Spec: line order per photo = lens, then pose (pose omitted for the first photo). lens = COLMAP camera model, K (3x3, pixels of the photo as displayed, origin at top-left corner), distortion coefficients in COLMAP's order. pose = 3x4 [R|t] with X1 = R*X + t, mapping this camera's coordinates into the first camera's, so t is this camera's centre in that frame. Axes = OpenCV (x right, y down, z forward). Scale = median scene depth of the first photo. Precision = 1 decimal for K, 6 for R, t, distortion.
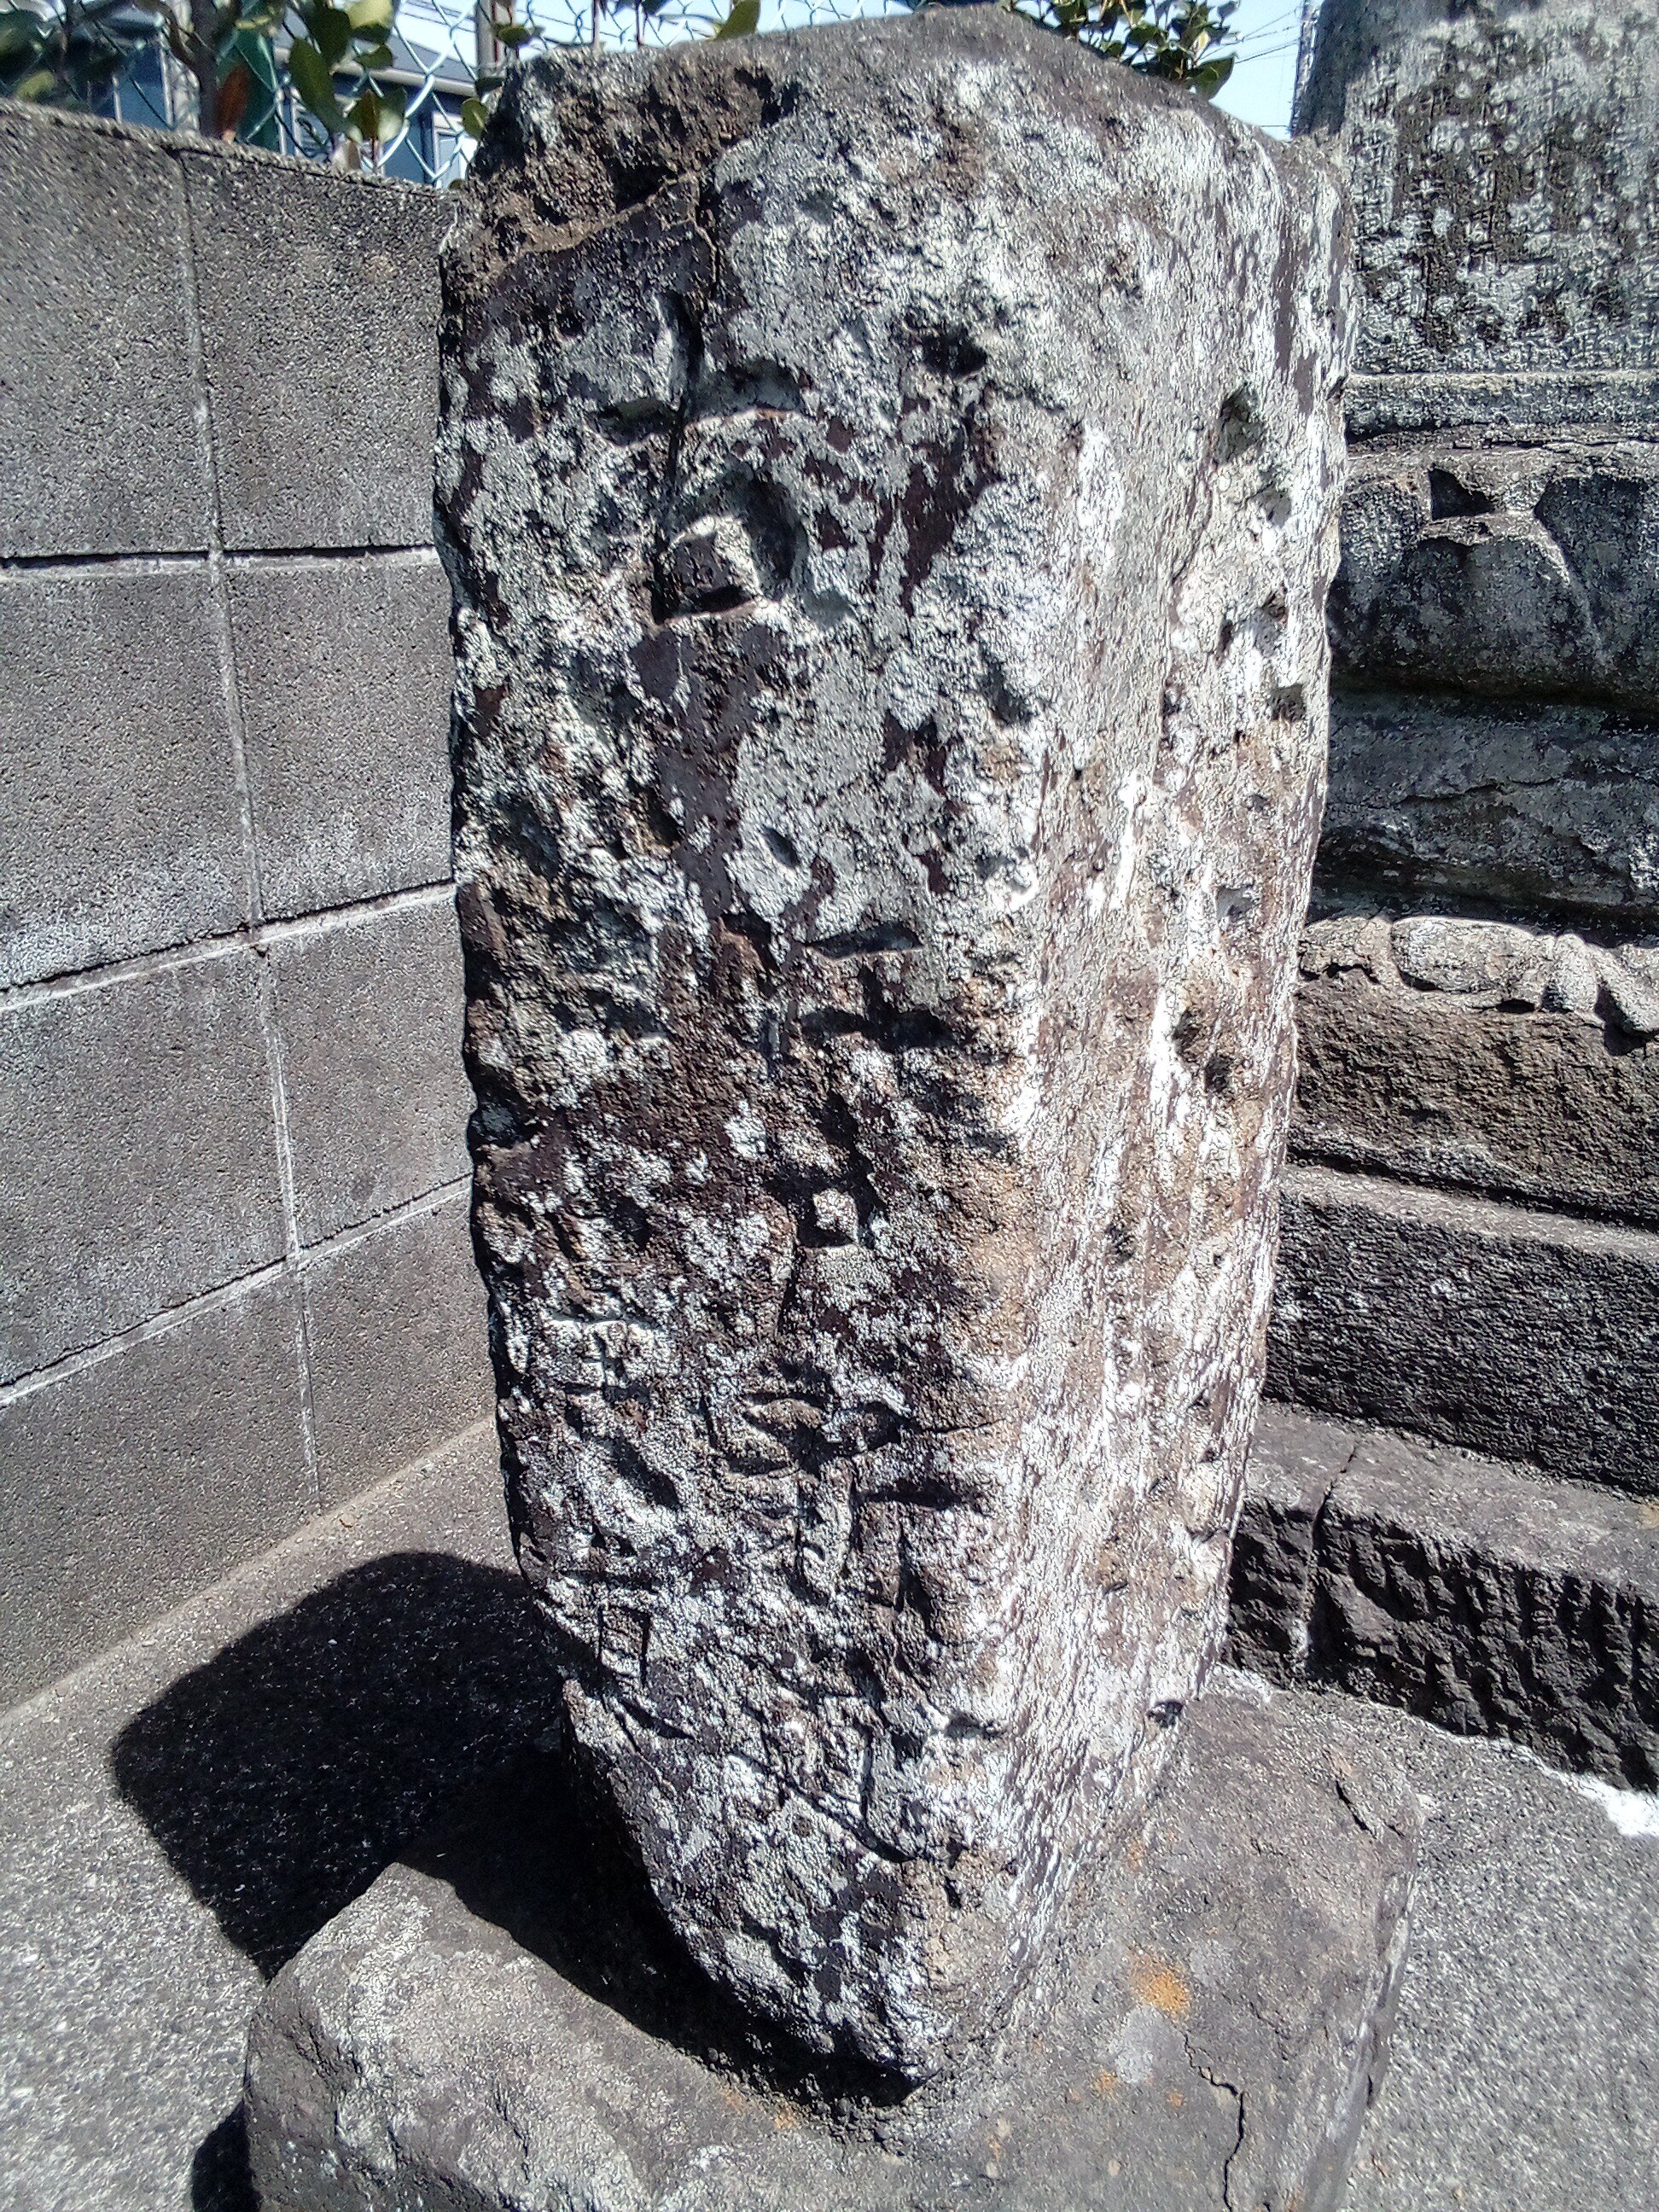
lens RADIAL K [[1835.0, 0, 838.4], [0, 1835.0, 1107.7], [0, 0, 1]] dist [0.066812, -0.116037]
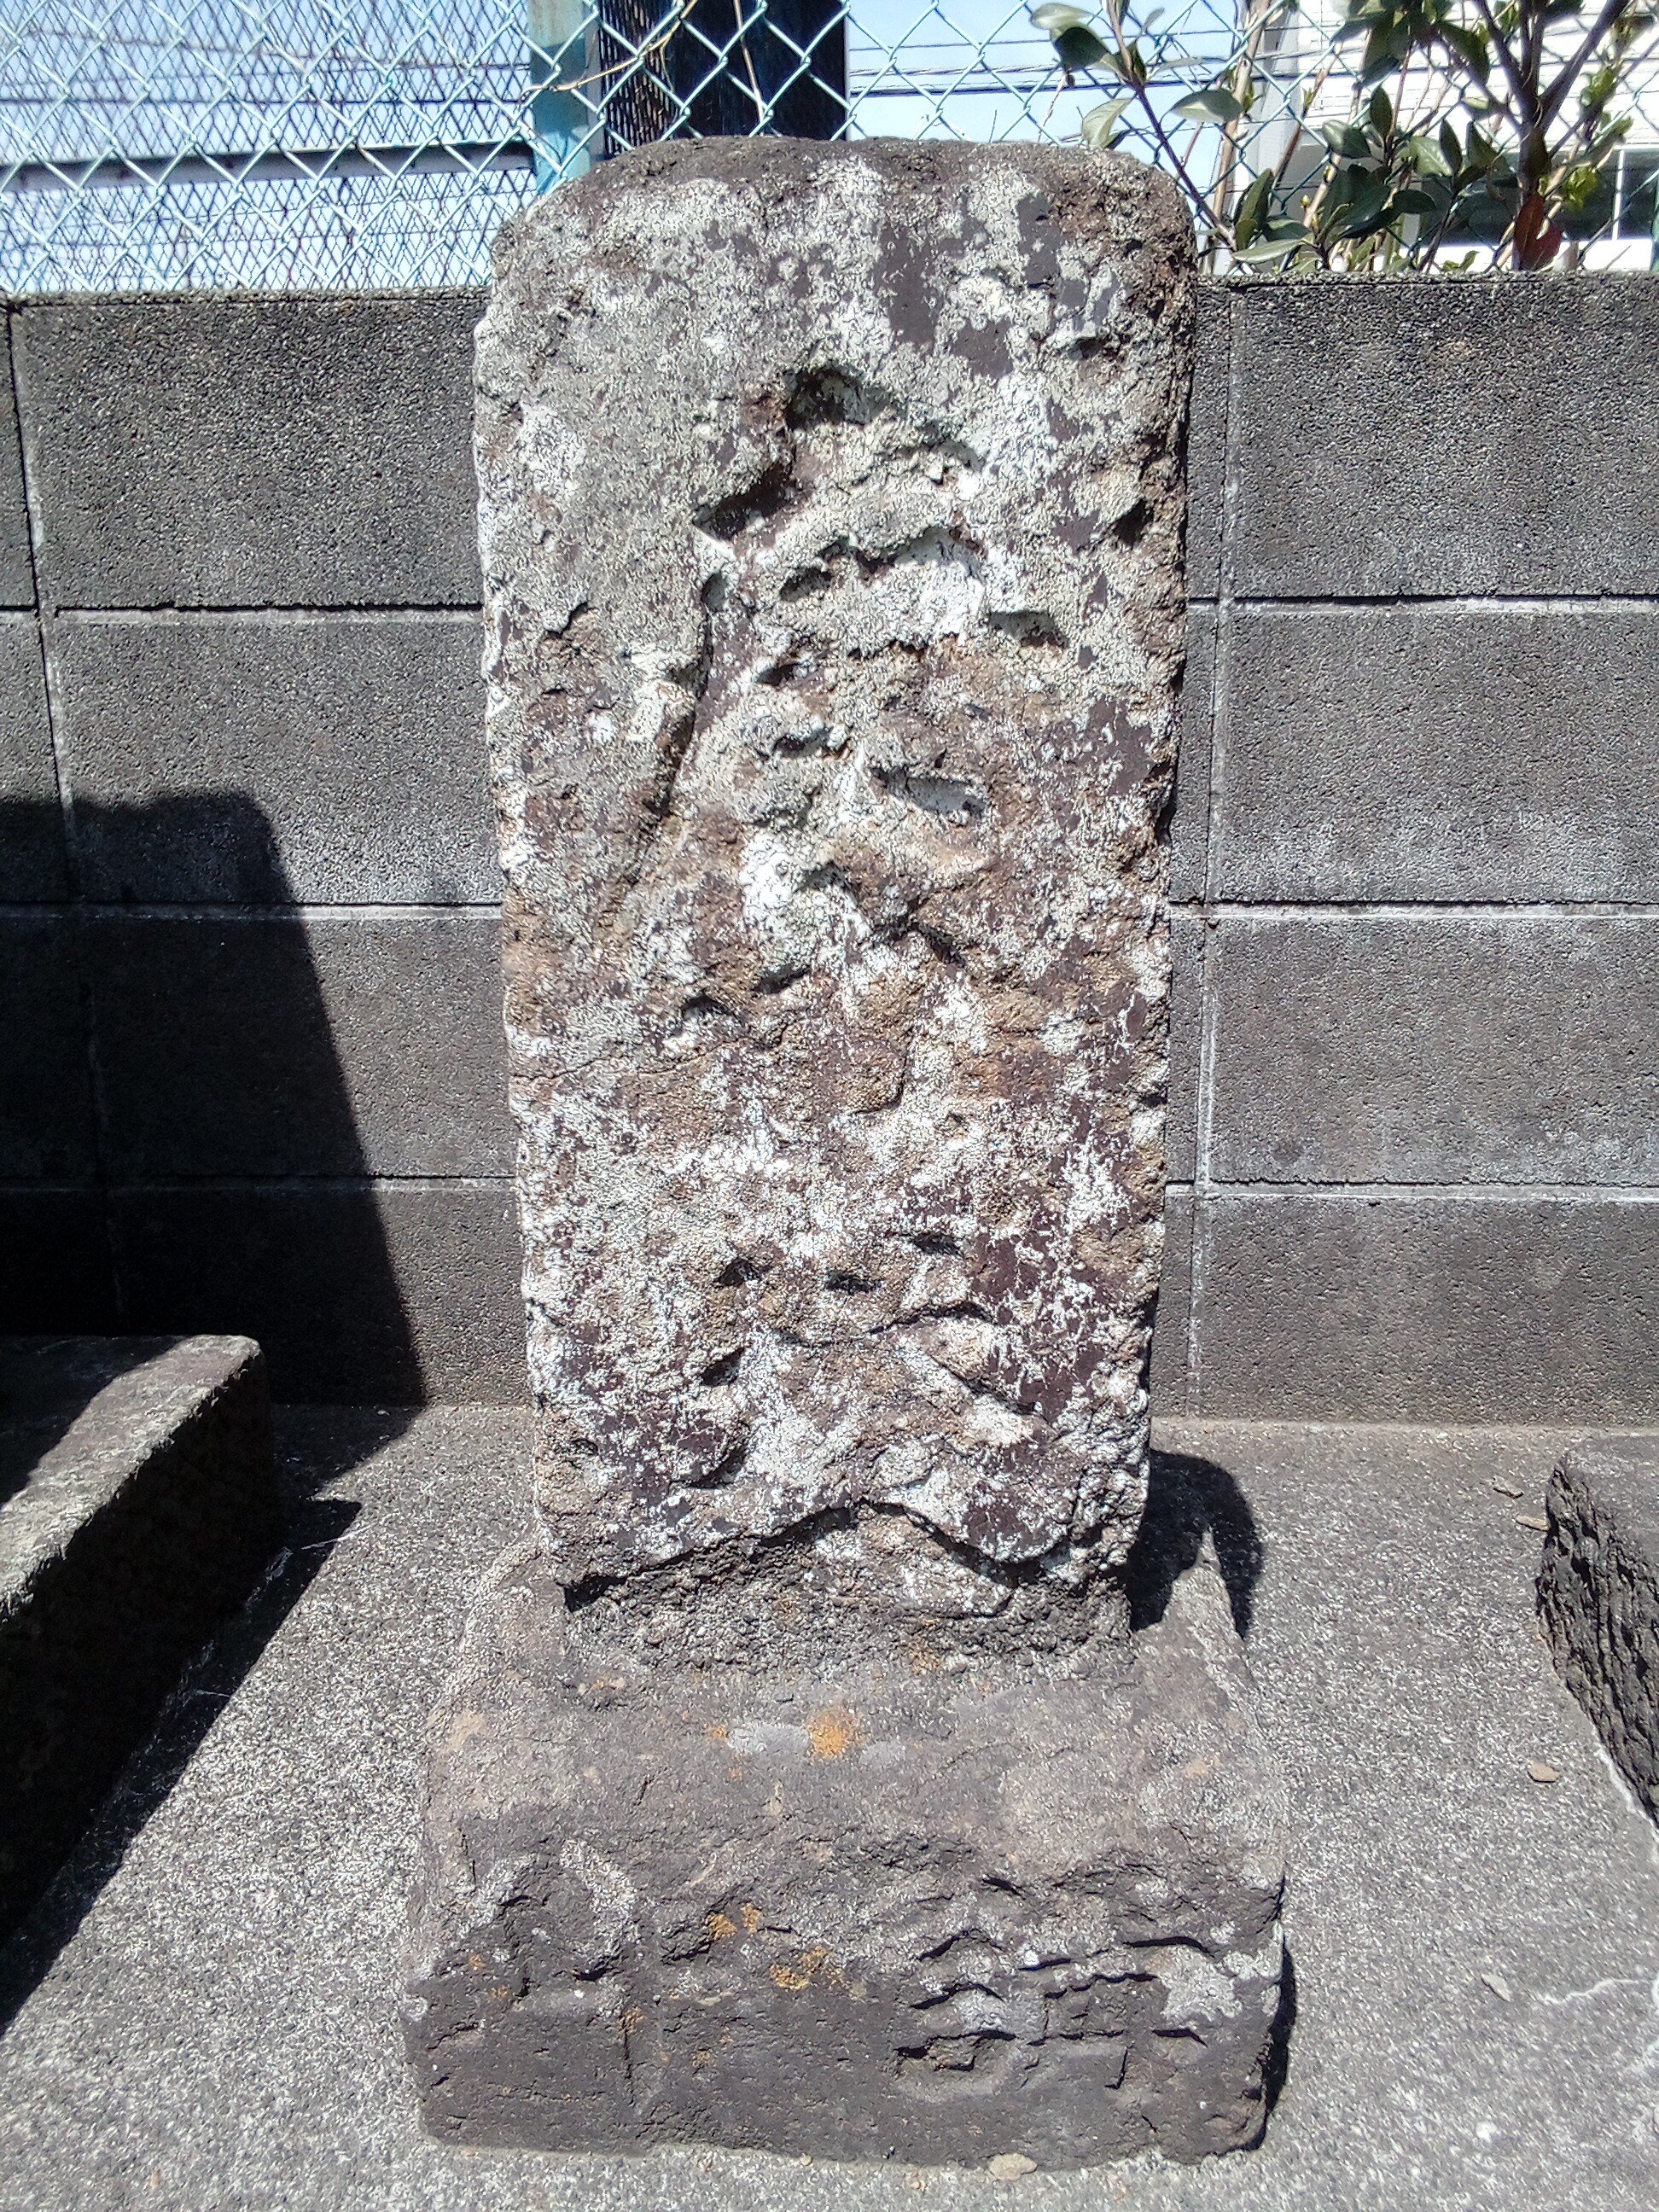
lens RADIAL K [[1835.0, 0, 840.3], [0, 1835.0, 1109.0], [0, 0, 1]] dist [0.066812, -0.116037]
pose [[0.467527, 0.203362, -0.860269, 0.662045], [-0.272129, 0.959028, 0.078814, 0.003806], [0.841049, 0.197257, 0.503712, 0.209238]]
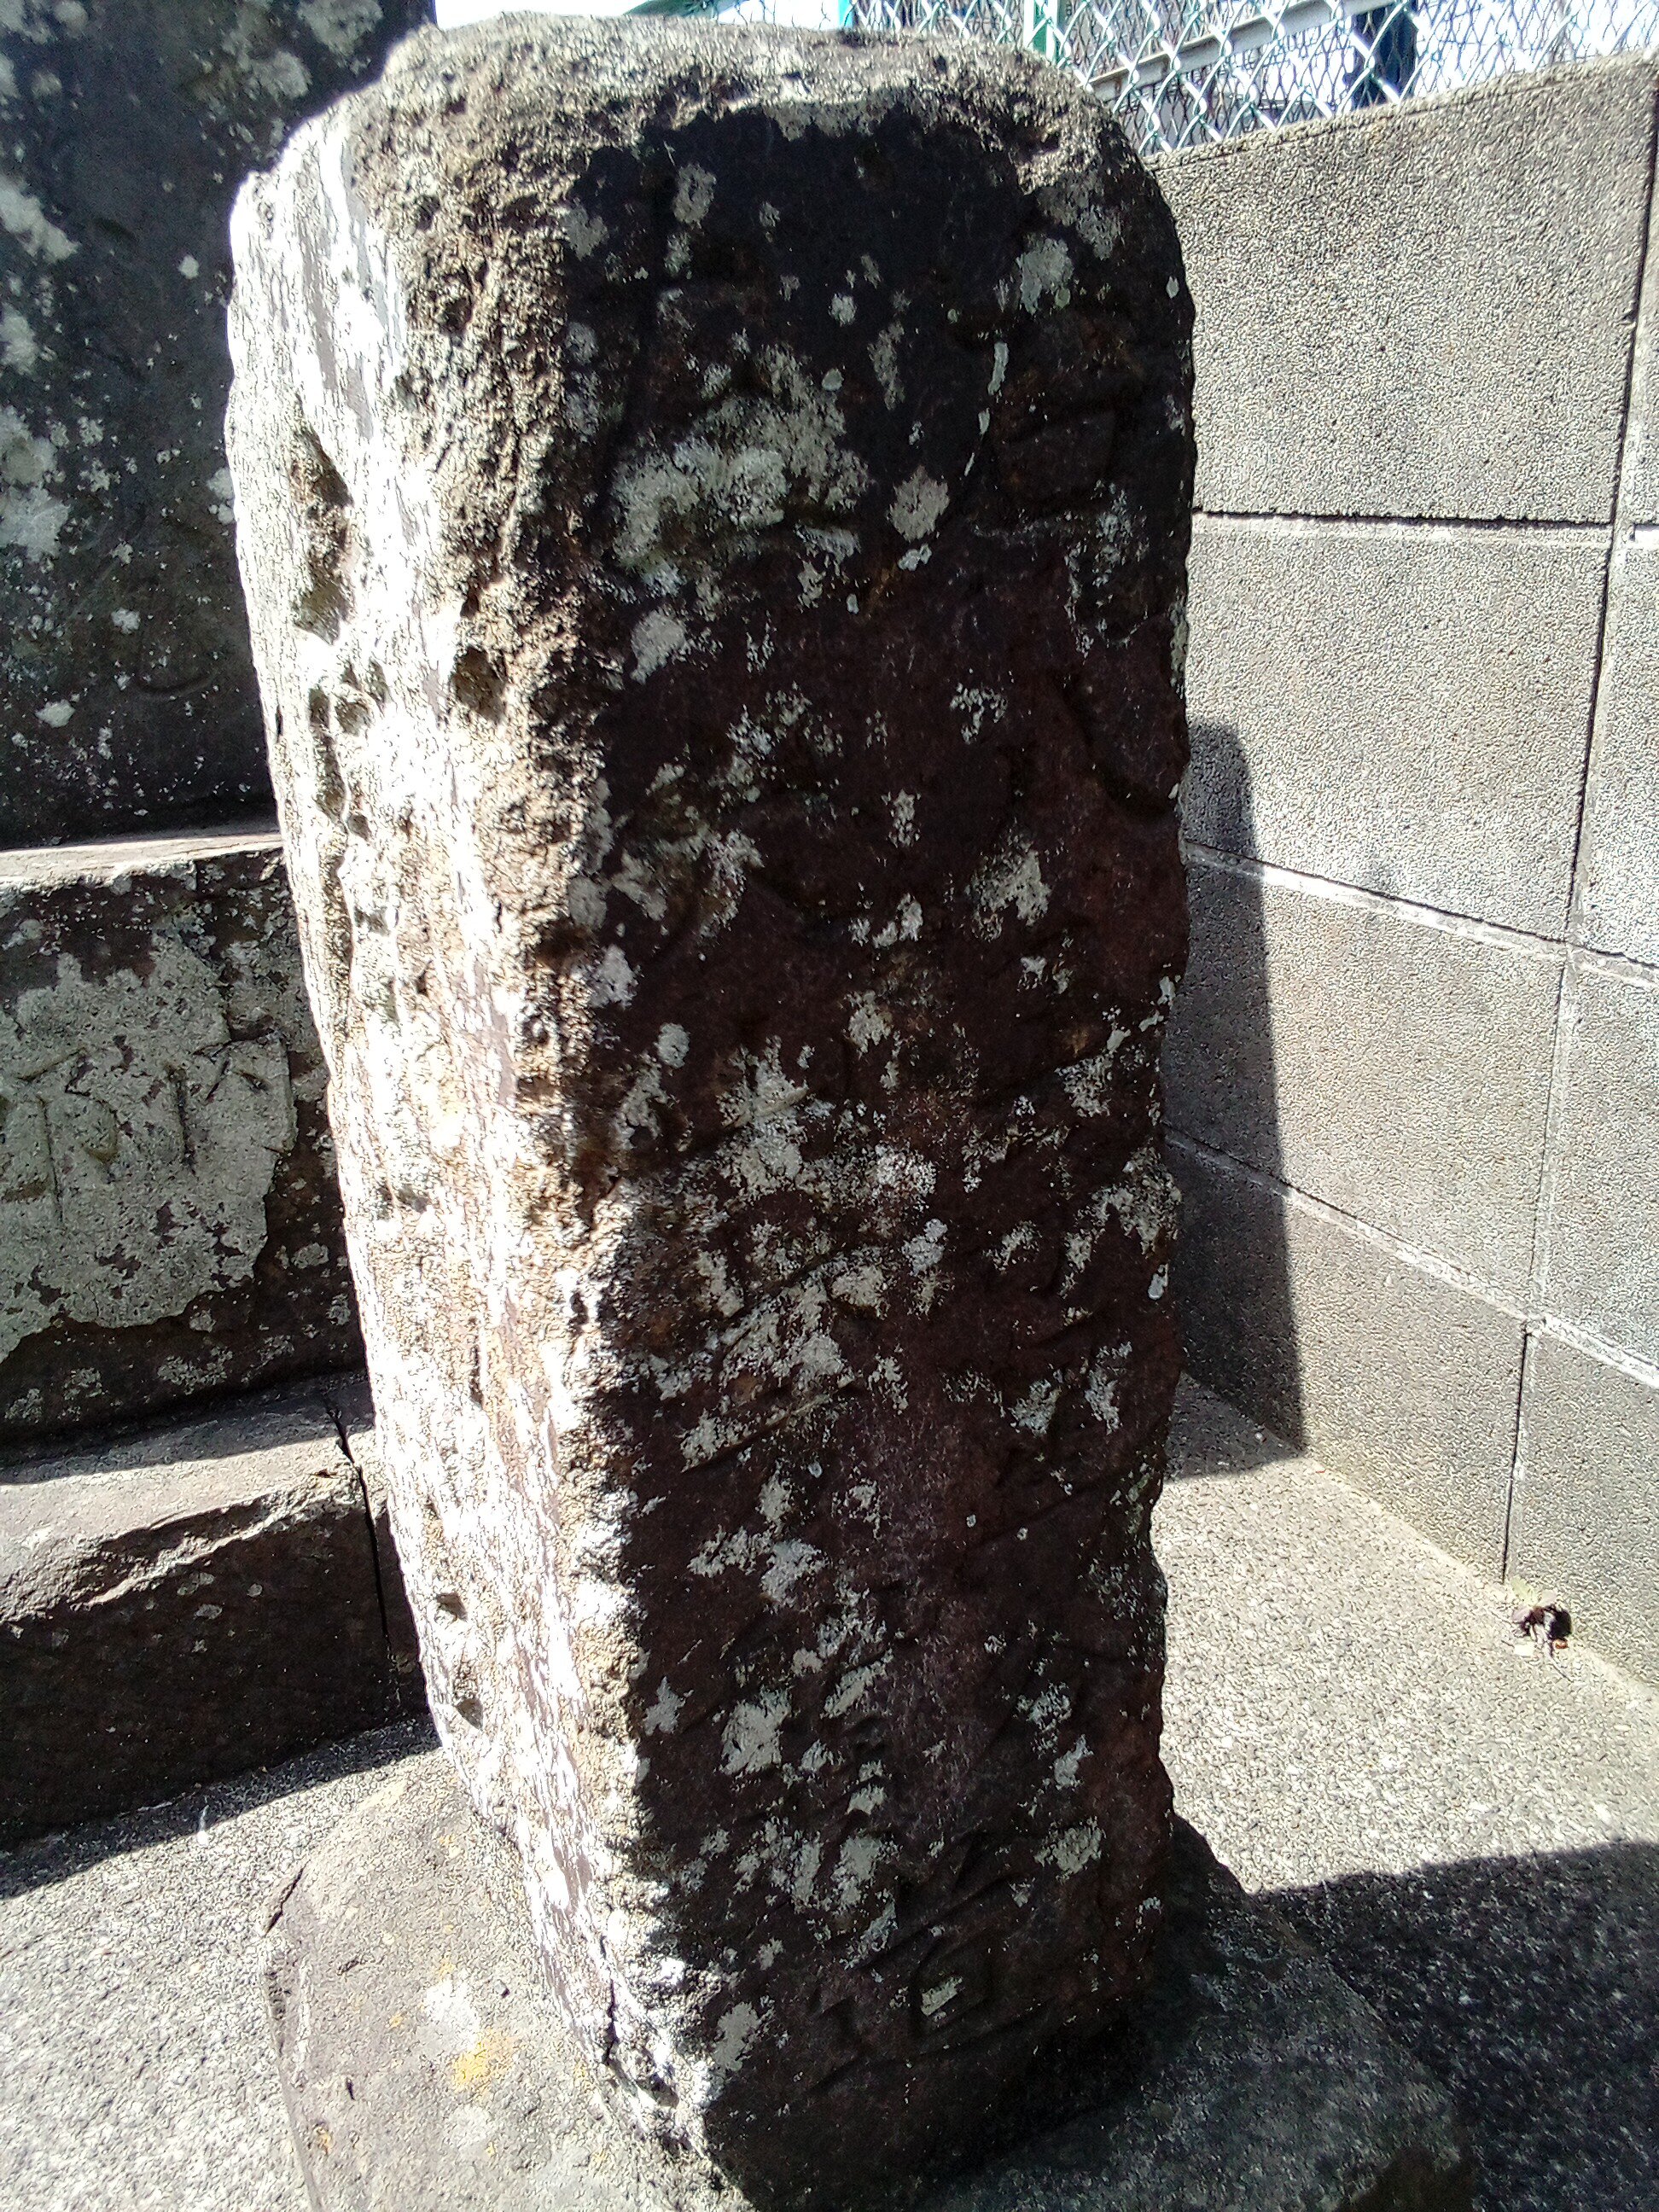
lens RADIAL K [[1835.0, 0, 835.4], [0, 1835.0, 1110.0], [0, 0, 1]] dist [0.066812, -0.116037]
pose [[-0.536204, 0.302904, -0.787867, 0.416573], [-0.238914, 0.840762, 0.485840, -0.280062], [0.809571, 0.448742, -0.378451, 0.785969]]
